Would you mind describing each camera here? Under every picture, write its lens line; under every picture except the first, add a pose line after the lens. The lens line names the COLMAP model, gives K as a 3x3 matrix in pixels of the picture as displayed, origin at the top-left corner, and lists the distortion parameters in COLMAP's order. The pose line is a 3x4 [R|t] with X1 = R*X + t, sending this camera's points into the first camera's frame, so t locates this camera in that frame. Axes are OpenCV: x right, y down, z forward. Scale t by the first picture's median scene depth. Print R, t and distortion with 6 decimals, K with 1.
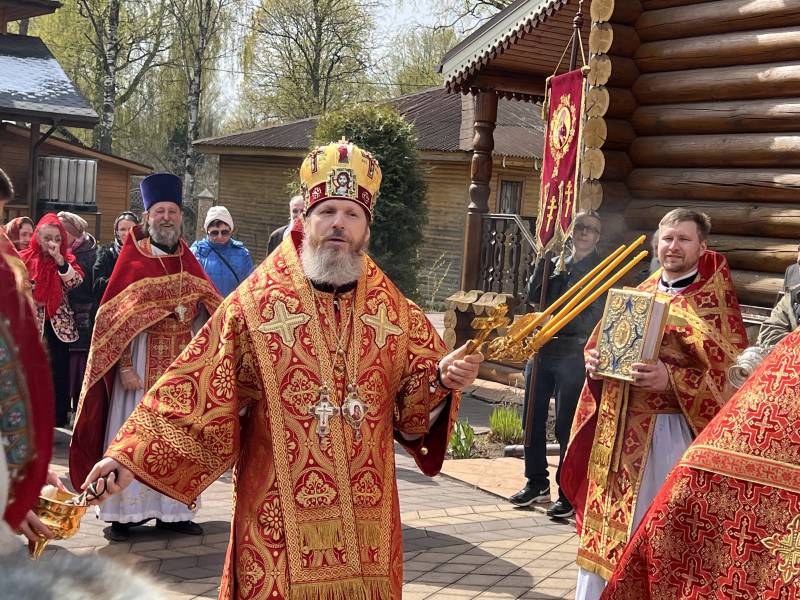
lens RADIAL K [[1324.9, 0, 400.0], [0, 1324.9, 300.0], [0, 0, 1]] dist [0.164452, -0.745617]
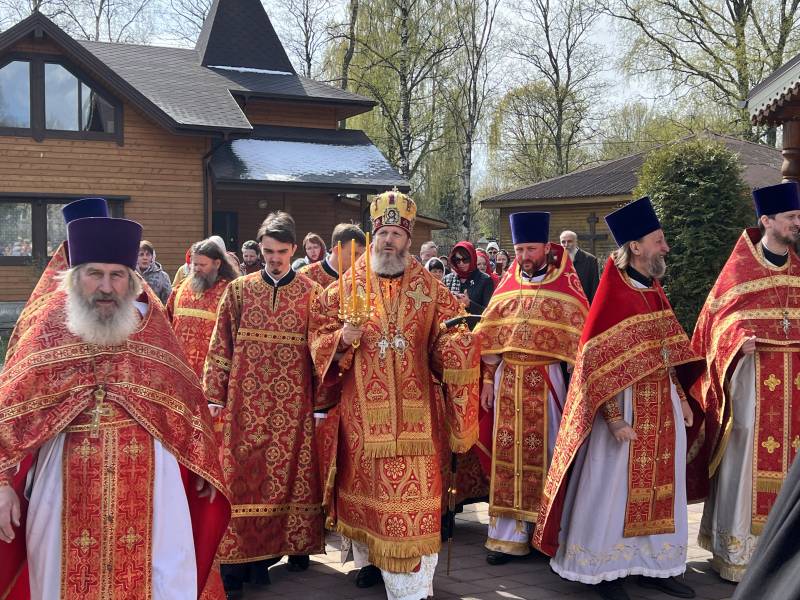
lens RADIAL K [[950.5, 0, 405.6], [0, 950.5, 284.7], [0, 0, 1]] dist [0.200170, -0.417597]
pose [[0.978002, -0.057170, -0.200611, -0.051107], [0.050591, 0.998005, -0.037774, -0.006229], [0.202370, 0.026794, 0.978943, 0.096843]]
